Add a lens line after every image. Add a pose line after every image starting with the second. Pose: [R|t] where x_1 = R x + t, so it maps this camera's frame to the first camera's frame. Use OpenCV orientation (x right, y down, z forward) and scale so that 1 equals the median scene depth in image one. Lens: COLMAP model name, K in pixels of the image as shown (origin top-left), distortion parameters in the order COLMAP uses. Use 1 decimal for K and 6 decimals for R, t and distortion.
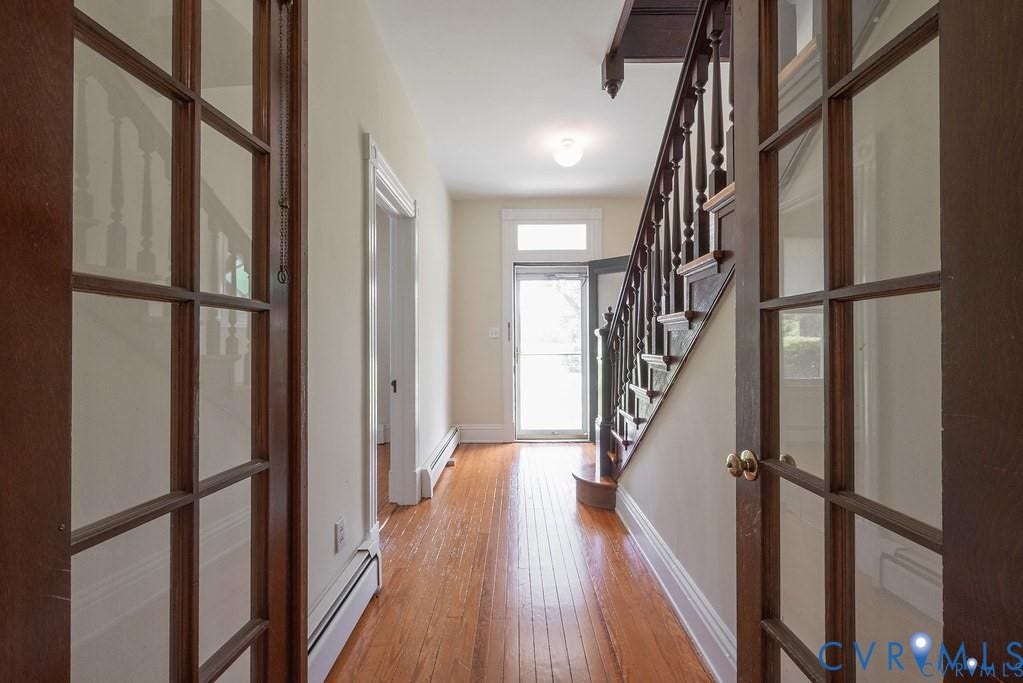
lens RADIAL K [[449.7, 0, 511.5], [0, 449.7, 341.5], [0, 0, 1]] dist [0.001296, 0.000521]
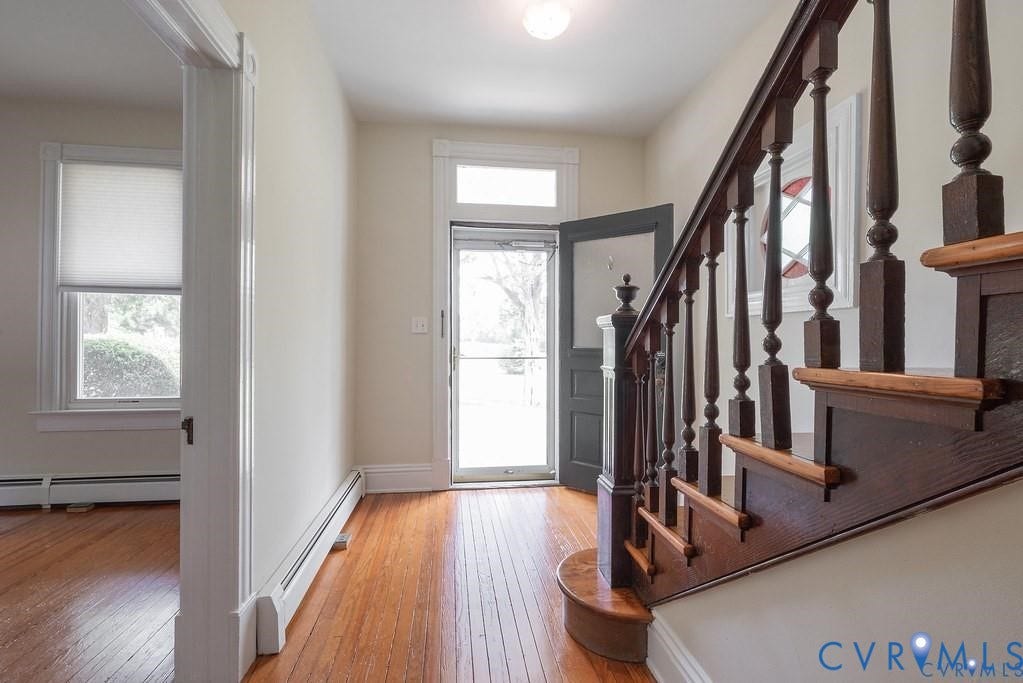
lens RADIAL K [[449.7, 0, 511.5], [0, 449.7, 341.5], [0, 0, 1]] dist [0.001296, 0.000521]
pose [[0.989509, 0.007169, 0.144292, -0.000475], [-0.007085, 0.999974, -0.001101, 0.004221], [-0.144297, 0.000067, 0.989534, 0.330060]]
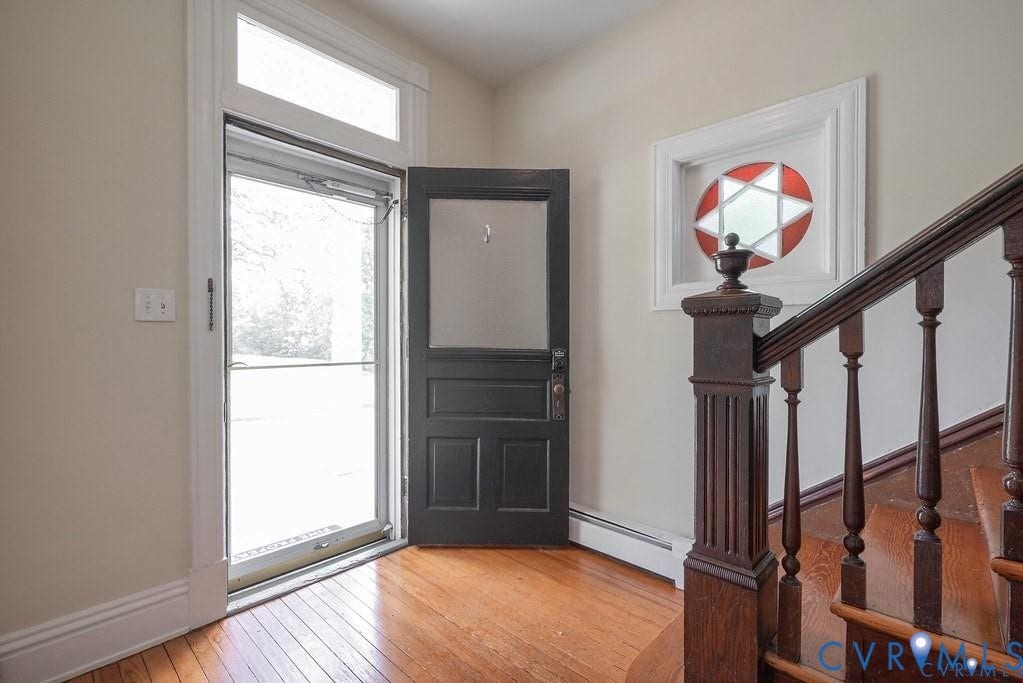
lens RADIAL K [[456.6, 0, 511.5], [0, 456.6, 341.5], [0, 0, 1]] dist [0.000341, 0.000111]
pose [[0.673141, 0.002000, 0.739512, -0.111953], [-0.002573, 0.999997, -0.000361, 0.006306], [-0.739510, -0.001660, 0.673144, 0.596874]]
